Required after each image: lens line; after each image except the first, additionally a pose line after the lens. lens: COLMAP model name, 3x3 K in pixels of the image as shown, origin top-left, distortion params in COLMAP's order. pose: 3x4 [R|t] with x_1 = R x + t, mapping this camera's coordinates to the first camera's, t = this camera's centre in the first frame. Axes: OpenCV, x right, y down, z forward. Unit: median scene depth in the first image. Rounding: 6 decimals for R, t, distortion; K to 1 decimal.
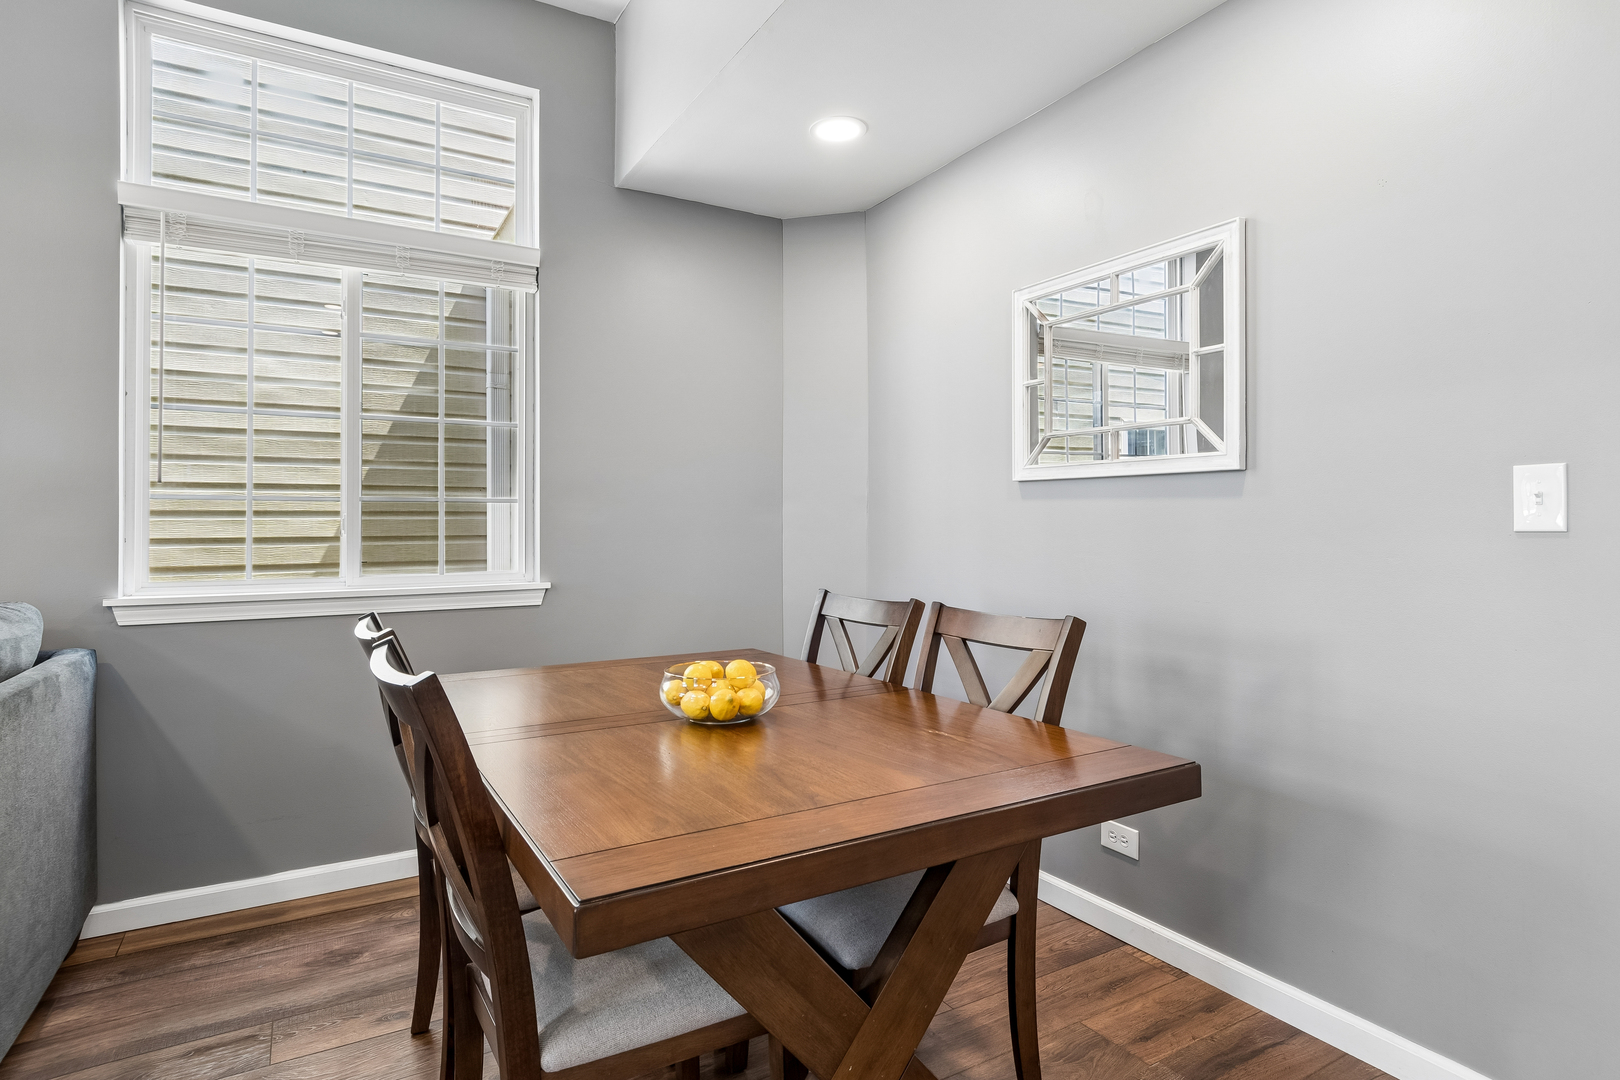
lens RADIAL K [[870.8, 0, 806.0], [0, 870.8, 516.2], [0, 0, 1]] dist [-0.001396, -0.000984]
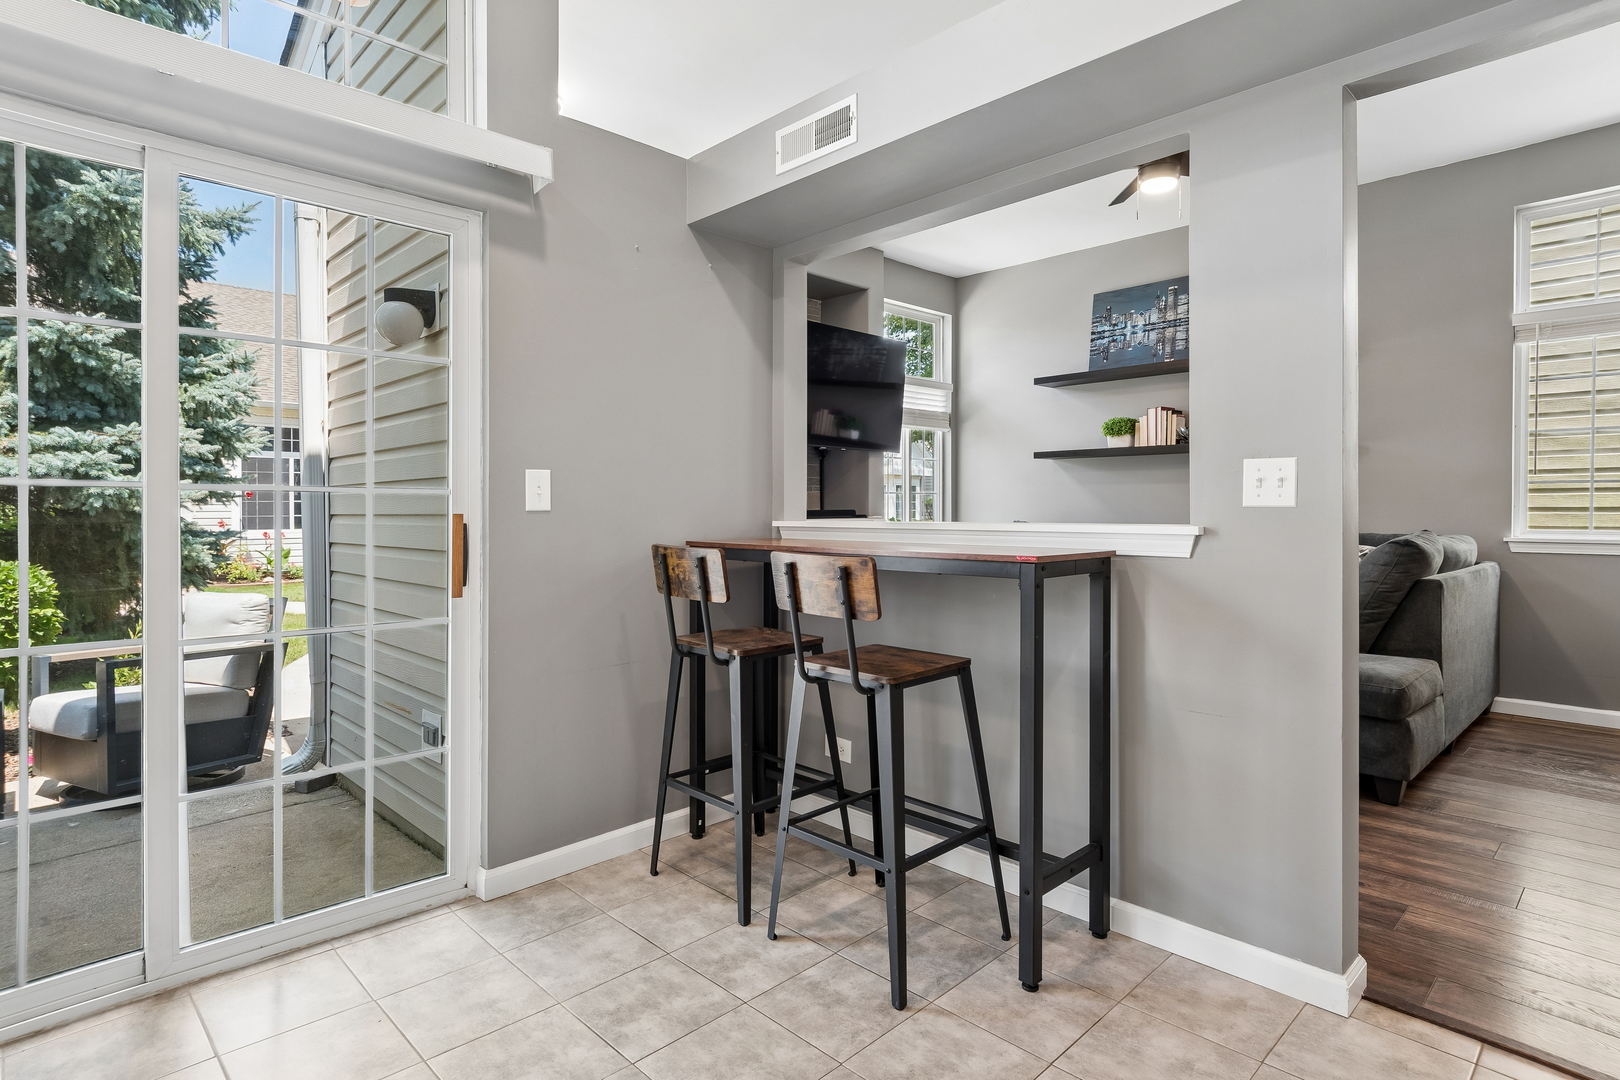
lens RADIAL K [[870.8, 0, 806.0], [0, 870.8, 516.2], [0, 0, 1]] dist [-0.001396, -0.000984]
pose [[0.231499, 0.012562, -0.972754, 0.666379], [0.010463, 0.999827, 0.015402, 0.000423], [0.972779, -0.013744, 0.231327, -0.895826]]
